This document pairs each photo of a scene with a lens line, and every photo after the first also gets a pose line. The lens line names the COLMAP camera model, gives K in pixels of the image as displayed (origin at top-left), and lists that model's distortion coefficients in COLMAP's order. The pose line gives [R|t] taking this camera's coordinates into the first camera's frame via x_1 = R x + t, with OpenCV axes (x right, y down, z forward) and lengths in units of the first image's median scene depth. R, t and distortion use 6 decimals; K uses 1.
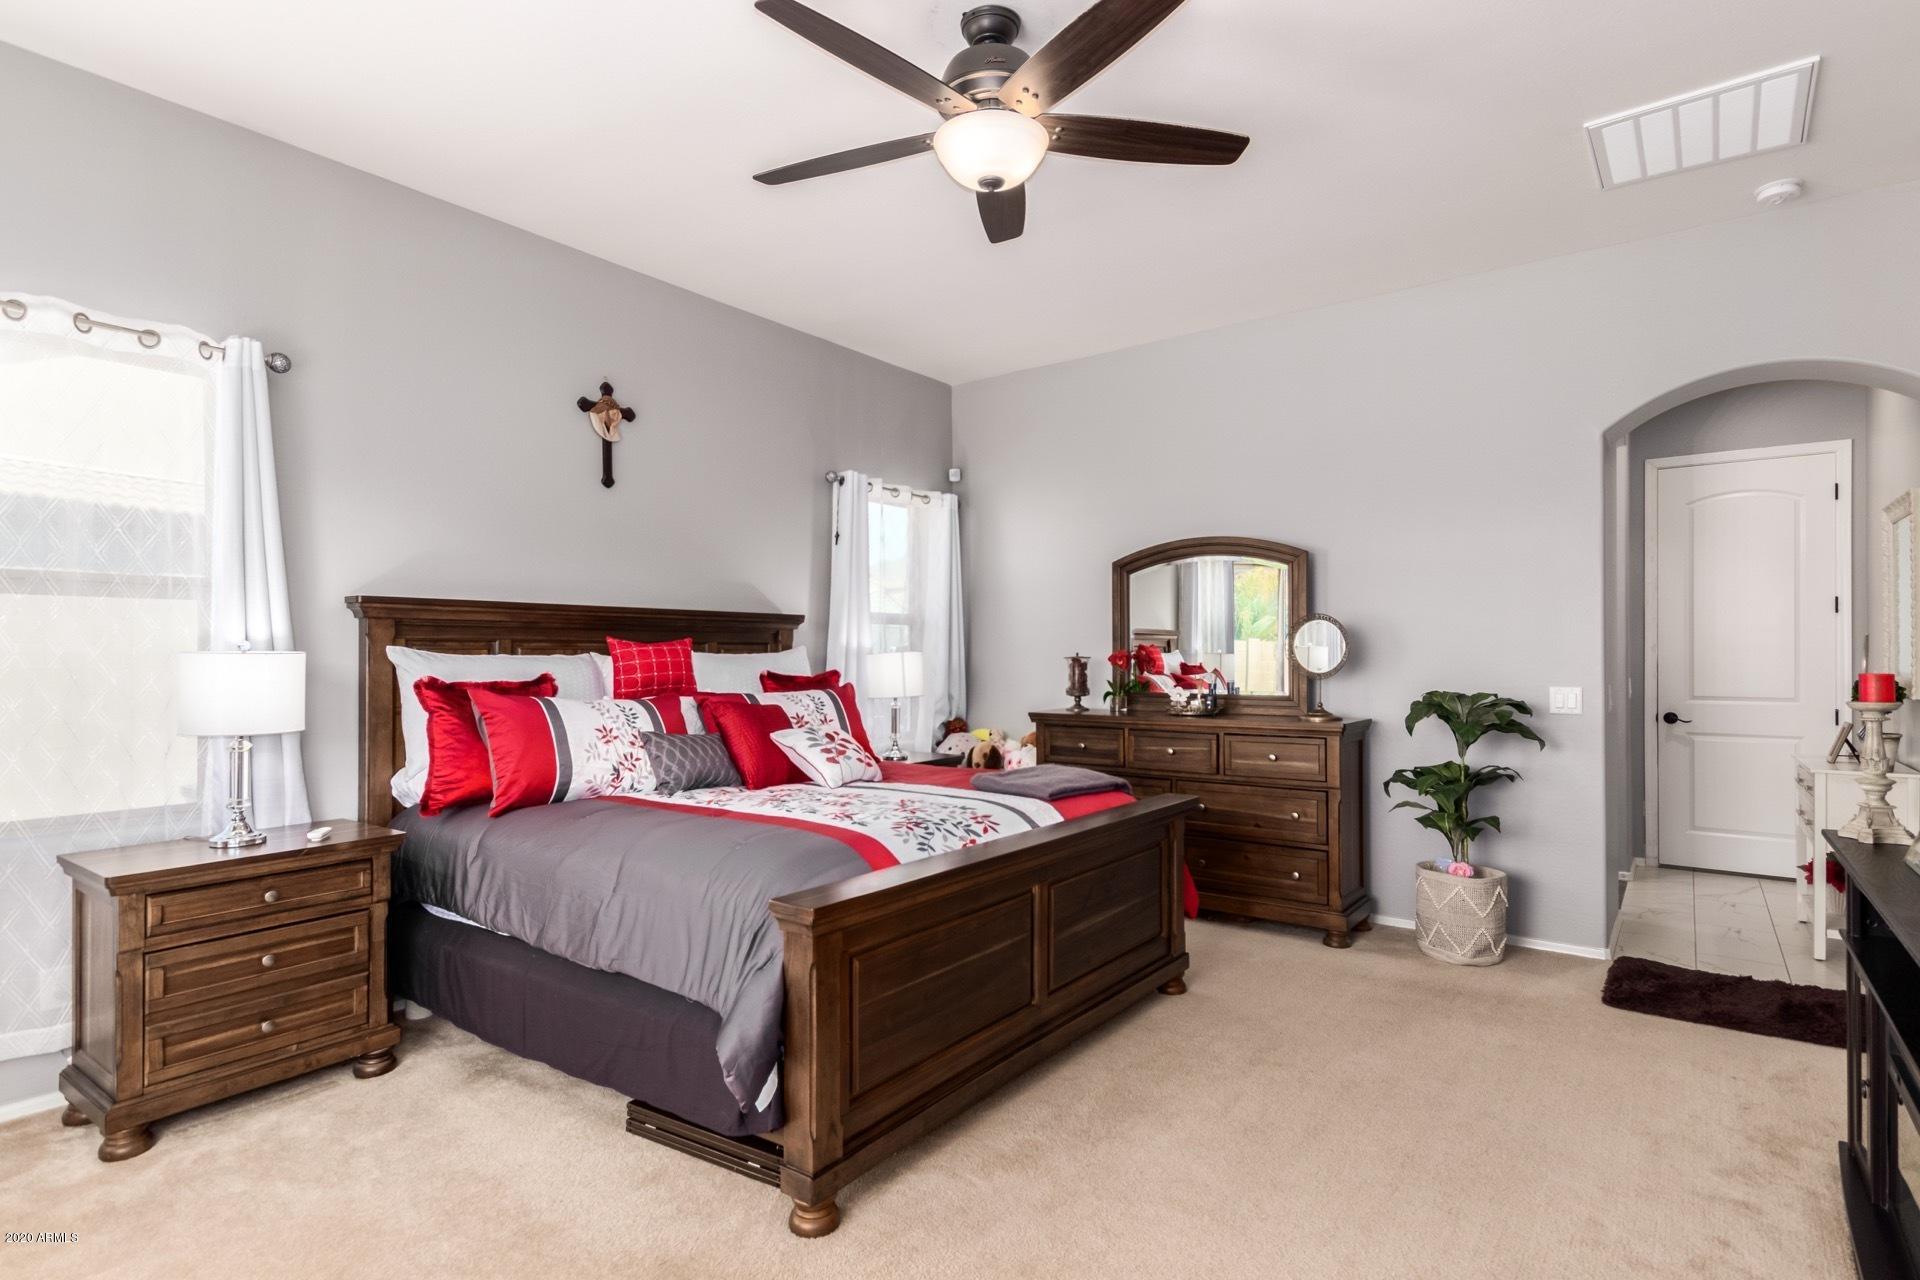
lens RADIAL K [[979.9, 0, 969.3], [0, 979.9, 644.6], [0, 0, 1]] dist [-0.001086, -0.000211]
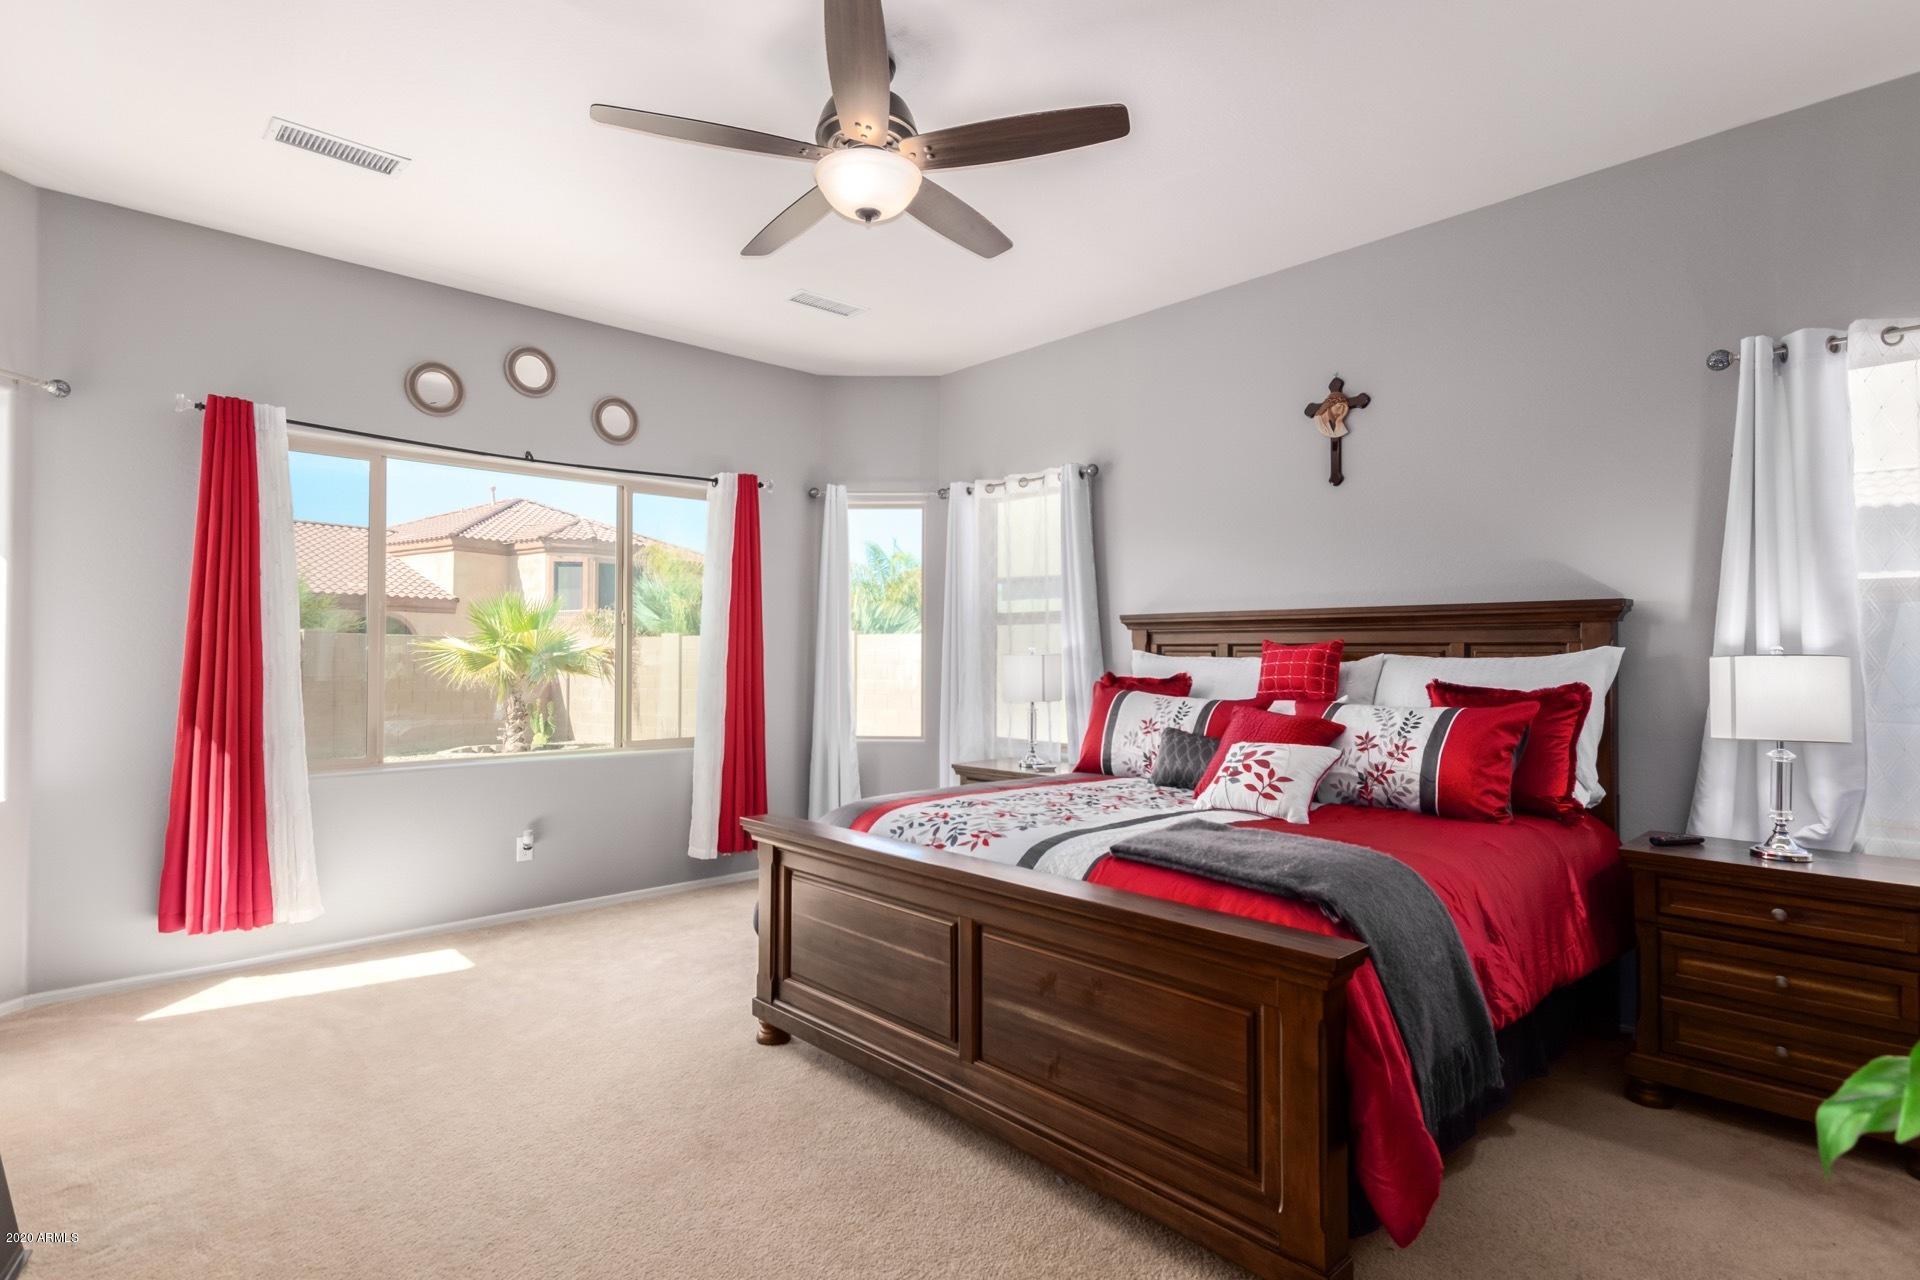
lens RADIAL K [[979.9, 0, 969.3], [0, 979.9, 644.6], [0, 0, 1]] dist [-0.001086, -0.000211]
pose [[-0.162782, -0.010756, -0.986604, 0.643569], [0.003857, 0.999926, -0.011538, 0.007243], [0.986655, -0.005684, -0.162728, 0.791980]]
